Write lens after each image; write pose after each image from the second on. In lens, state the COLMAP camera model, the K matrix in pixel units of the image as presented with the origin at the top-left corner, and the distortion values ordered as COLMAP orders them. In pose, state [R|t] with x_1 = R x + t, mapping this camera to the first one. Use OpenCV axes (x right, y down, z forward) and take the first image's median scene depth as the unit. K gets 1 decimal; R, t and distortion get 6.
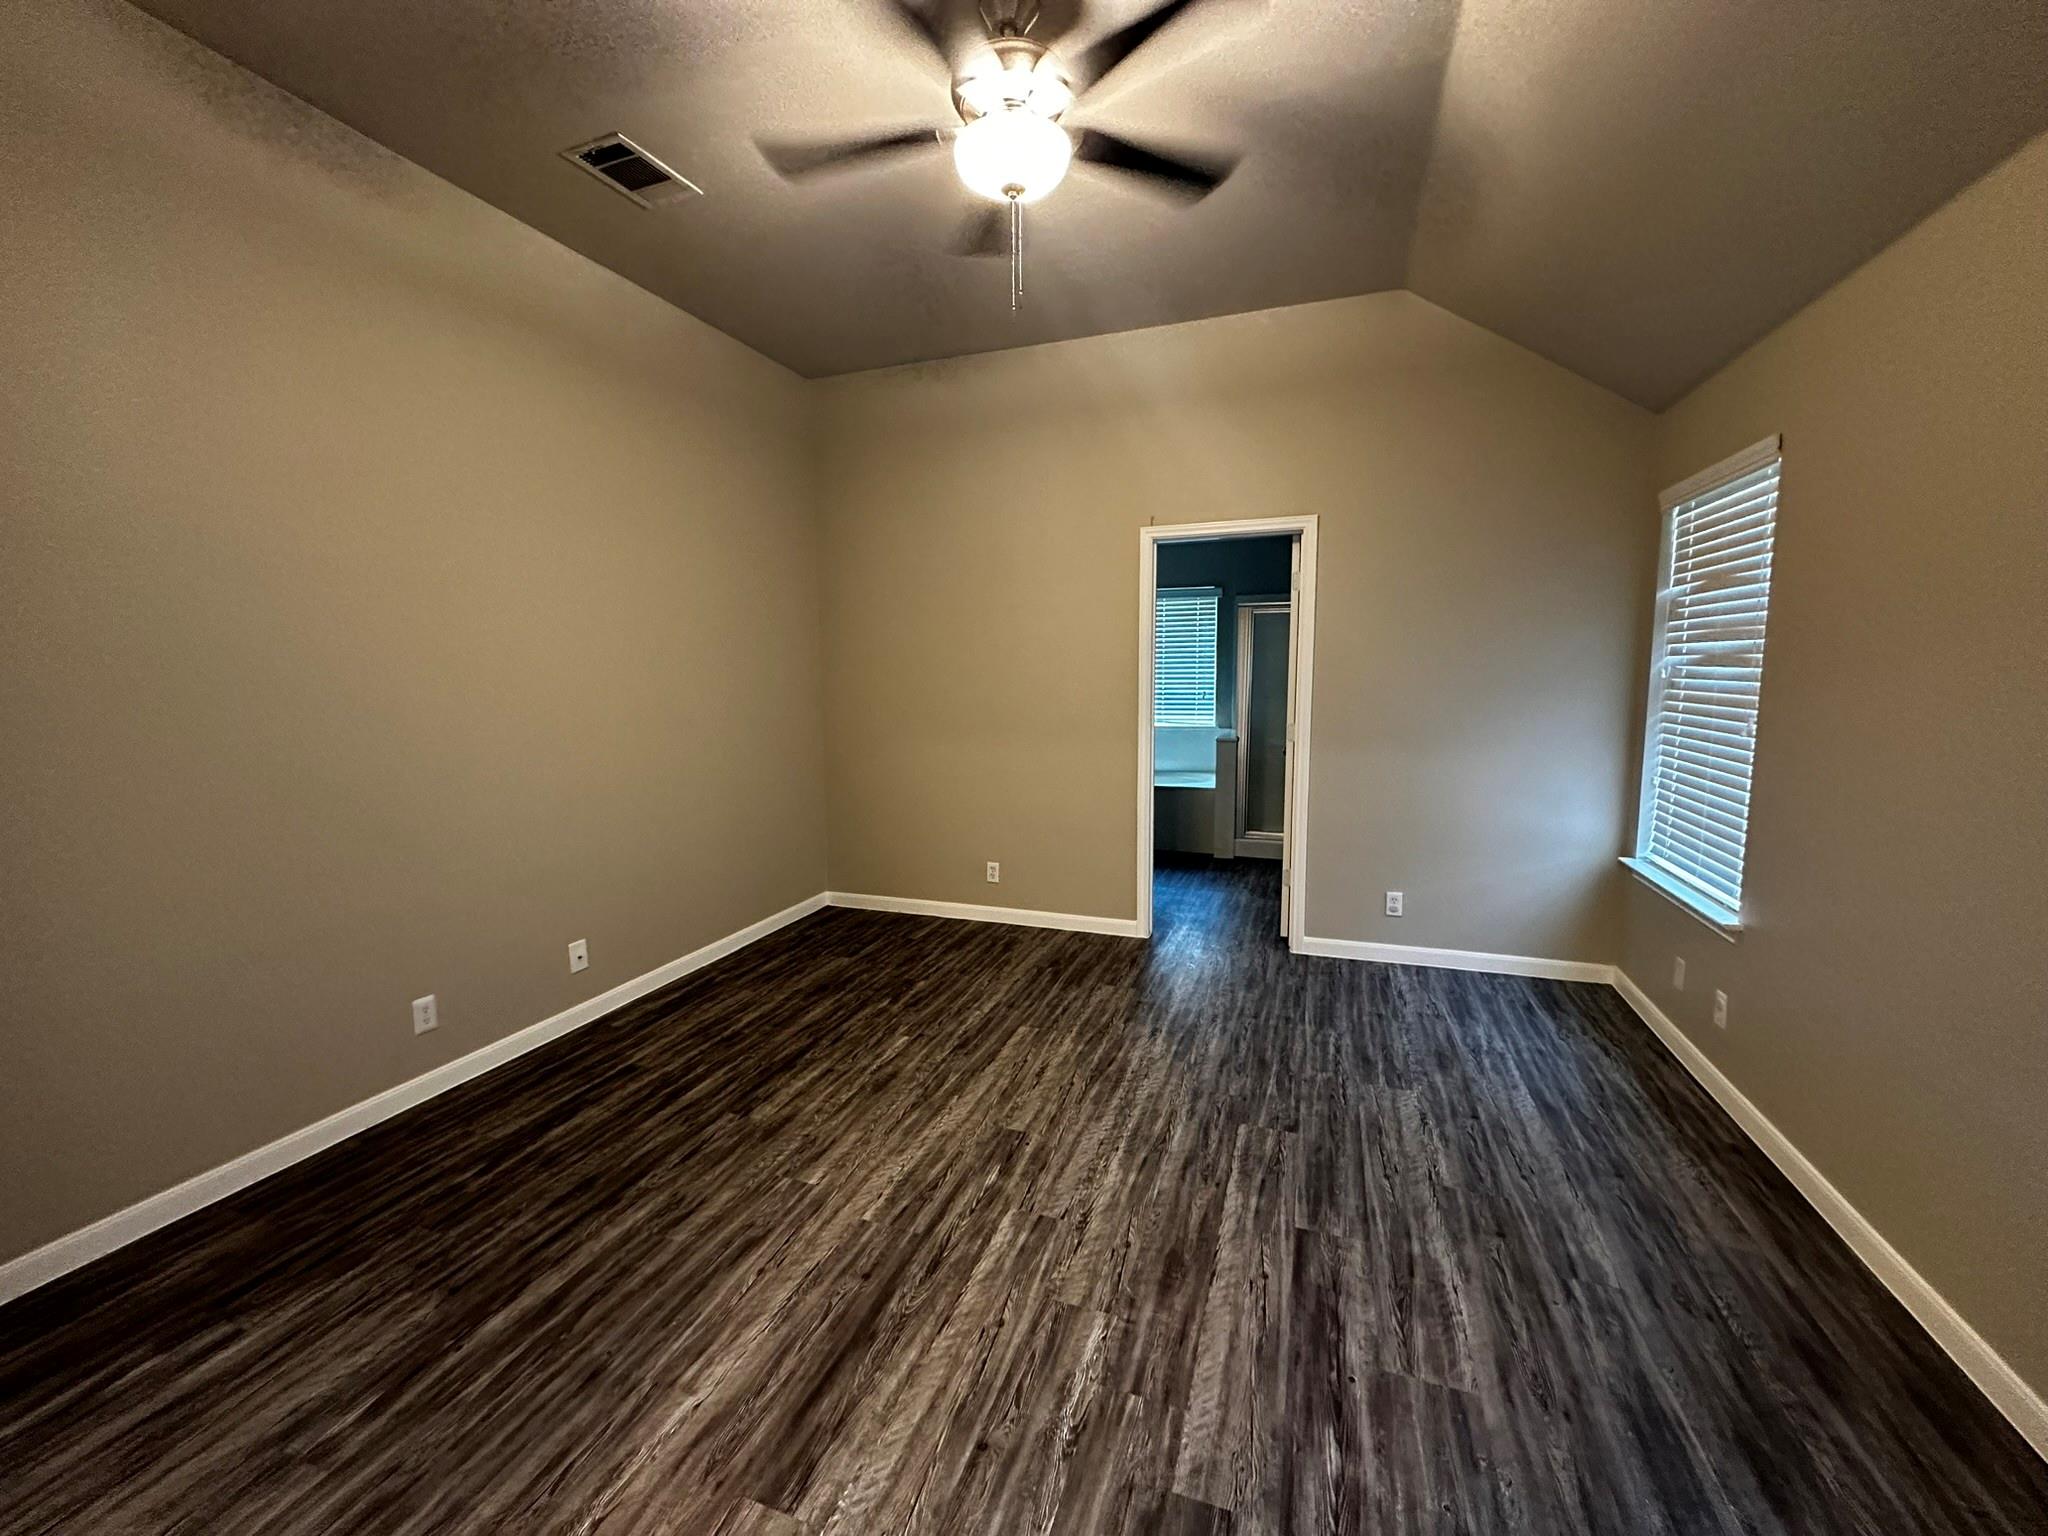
lens RADIAL K [[813.5, 0, 1022.7], [0, 813.5, 769.4], [0, 0, 1]] dist [-0.002871, 0.000816]
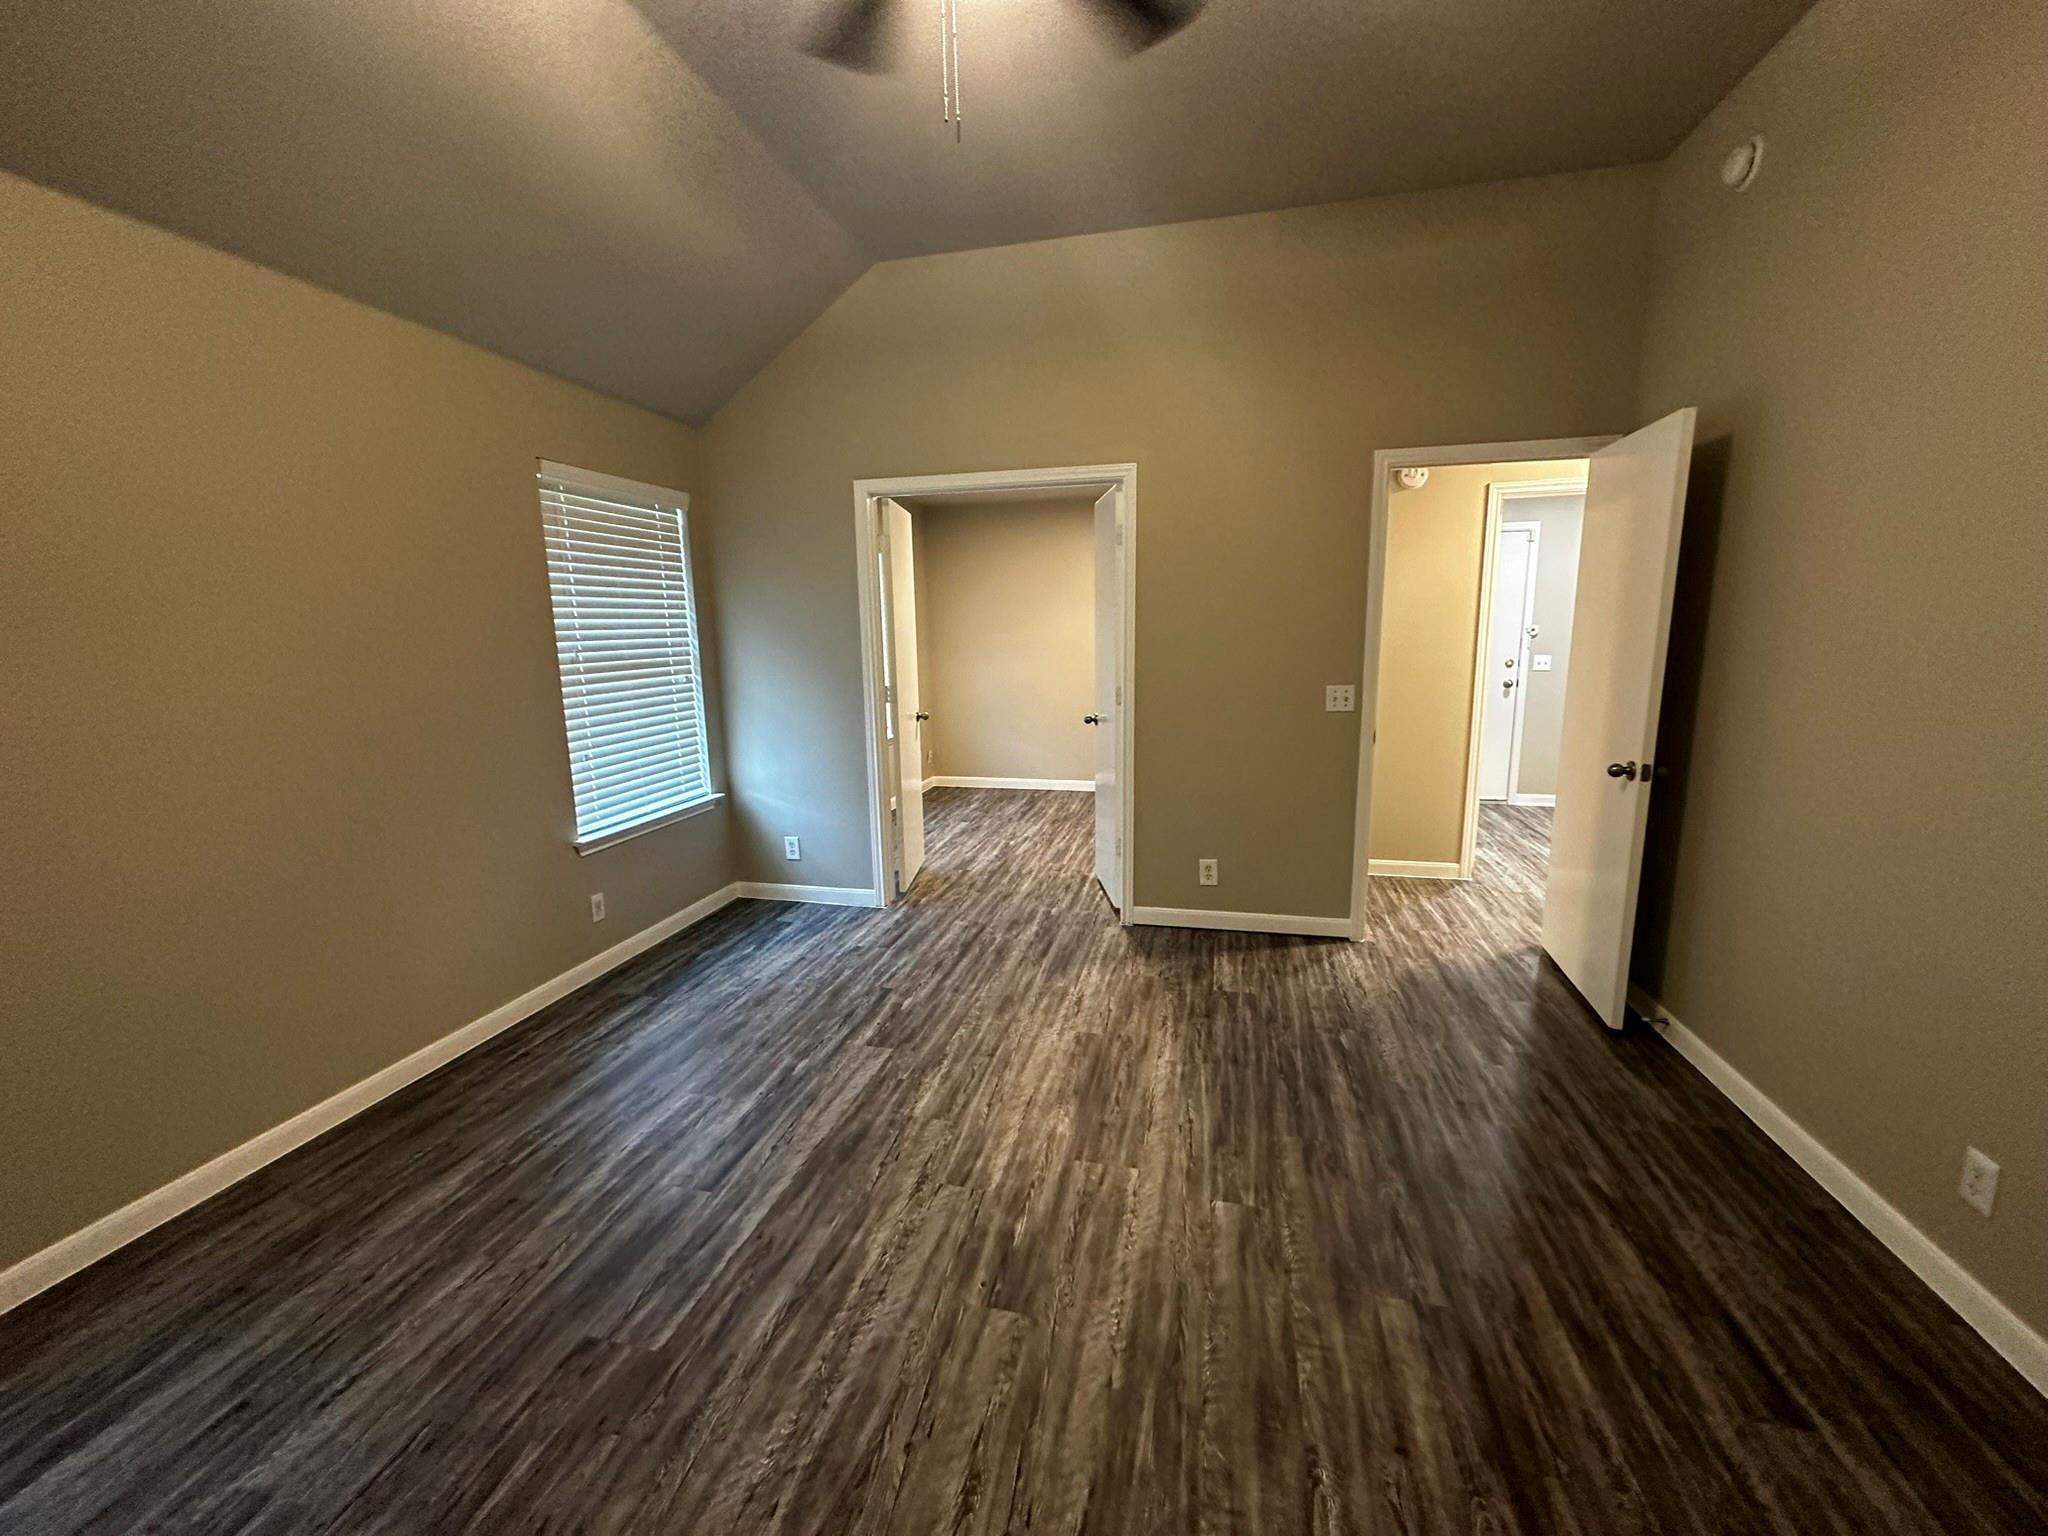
lens RADIAL K [[813.5, 0, 1023.1], [0, 813.5, 779.8], [0, 0, 1]] dist [-0.002871, 0.000816]
pose [[-0.993372, 0.046428, -0.105154, 0.028596], [0.012391, 0.952722, 0.303591, -0.213218], [0.114278, 0.300276, -0.946982, 1.696843]]
